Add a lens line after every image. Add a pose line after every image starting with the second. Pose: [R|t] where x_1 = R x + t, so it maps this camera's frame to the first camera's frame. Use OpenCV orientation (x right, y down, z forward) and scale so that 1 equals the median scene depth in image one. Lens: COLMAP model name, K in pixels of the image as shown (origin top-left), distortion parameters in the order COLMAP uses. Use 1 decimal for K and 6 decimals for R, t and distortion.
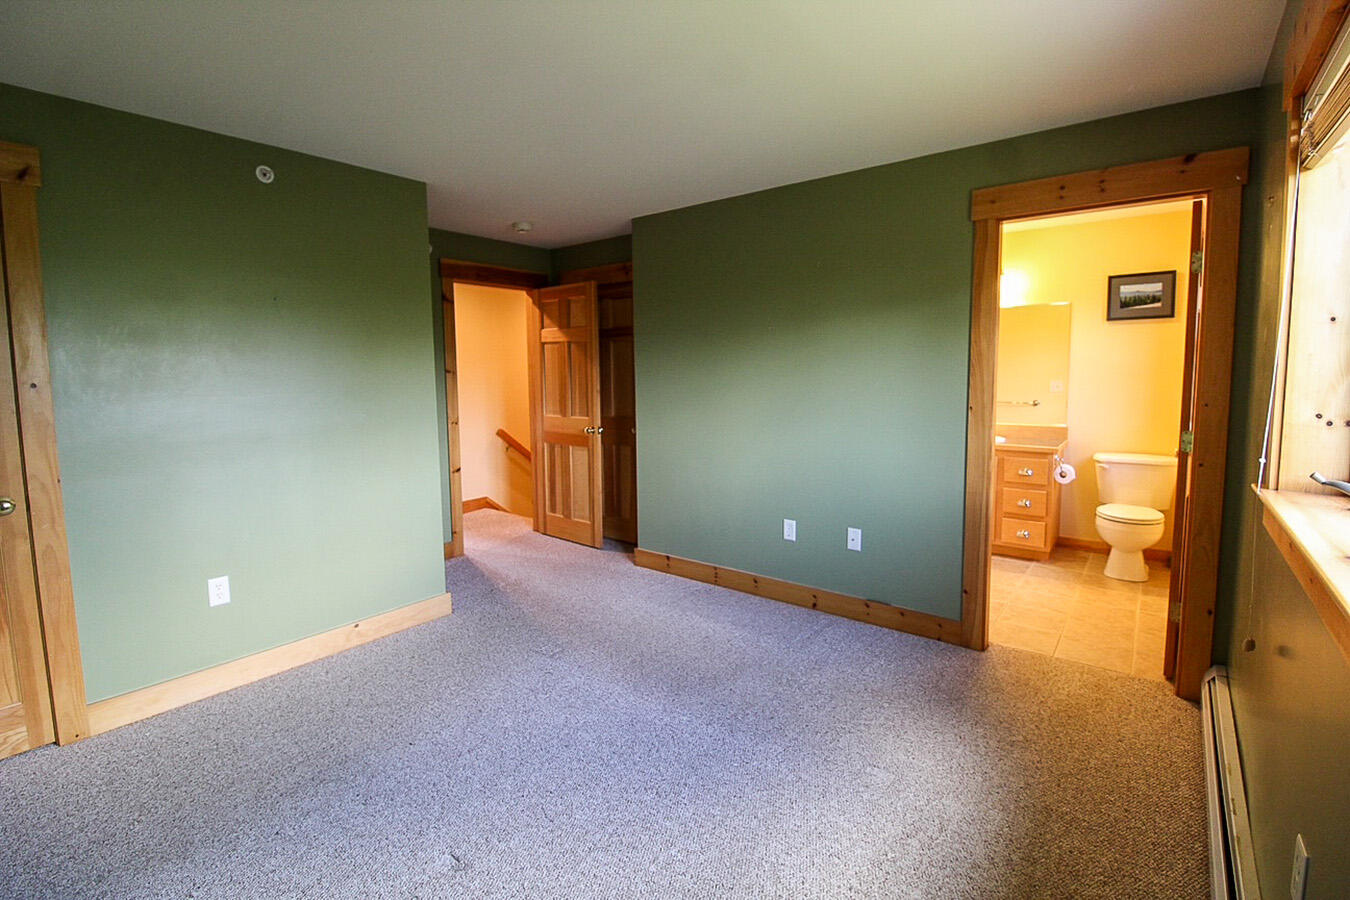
lens RADIAL K [[617.5, 0, 673.0], [0, 617.5, 441.3], [0, 0, 1]] dist [-0.025420, -0.000385]
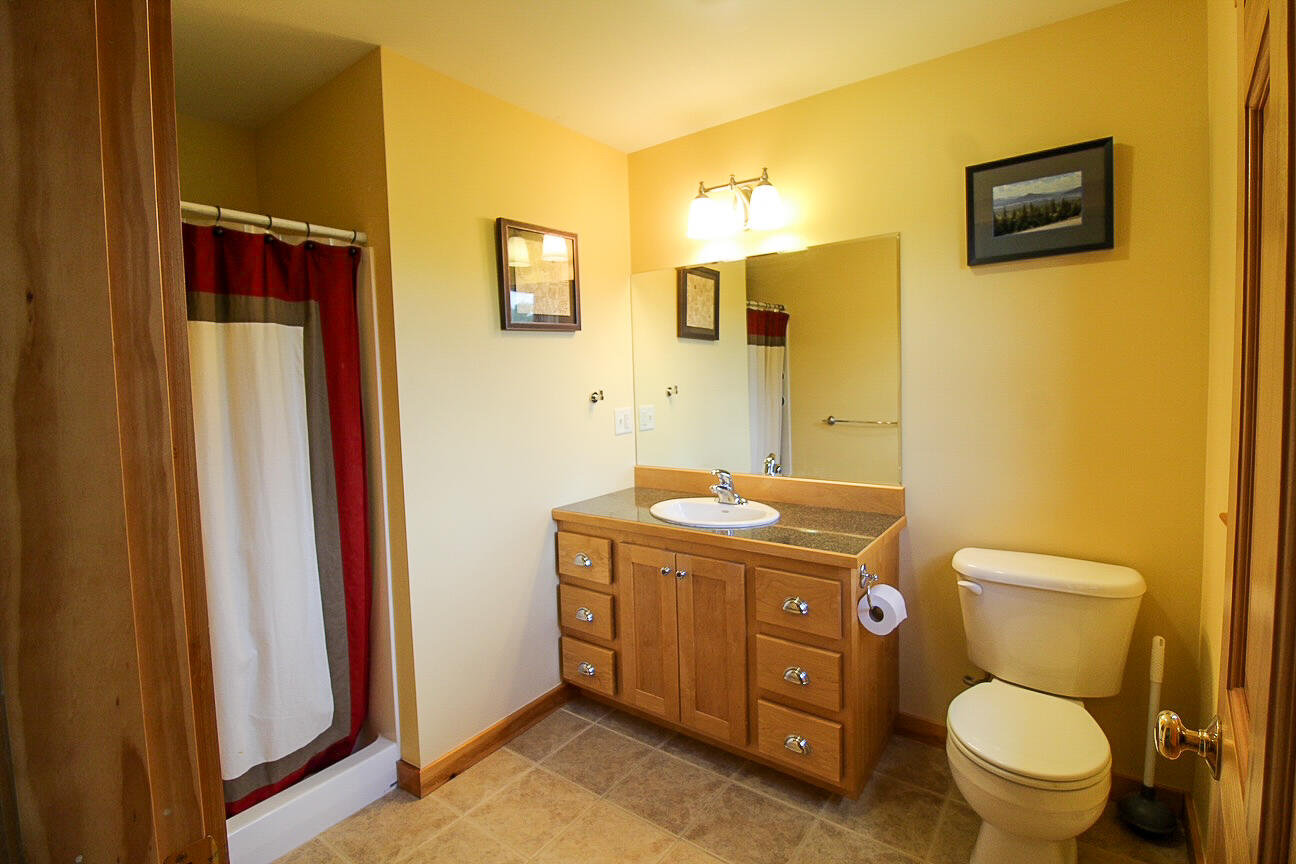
lens RADIAL K [[592.8, 0, 650.5], [0, 592.8, 429.6], [0, 0, 1]] dist [-0.025420, -0.000385]
pose [[0.999282, -0.022430, 0.030533, 0.466673], [0.023480, 0.999129, -0.034481, -0.064762], [-0.029733, 0.035173, 0.998939, 0.580637]]
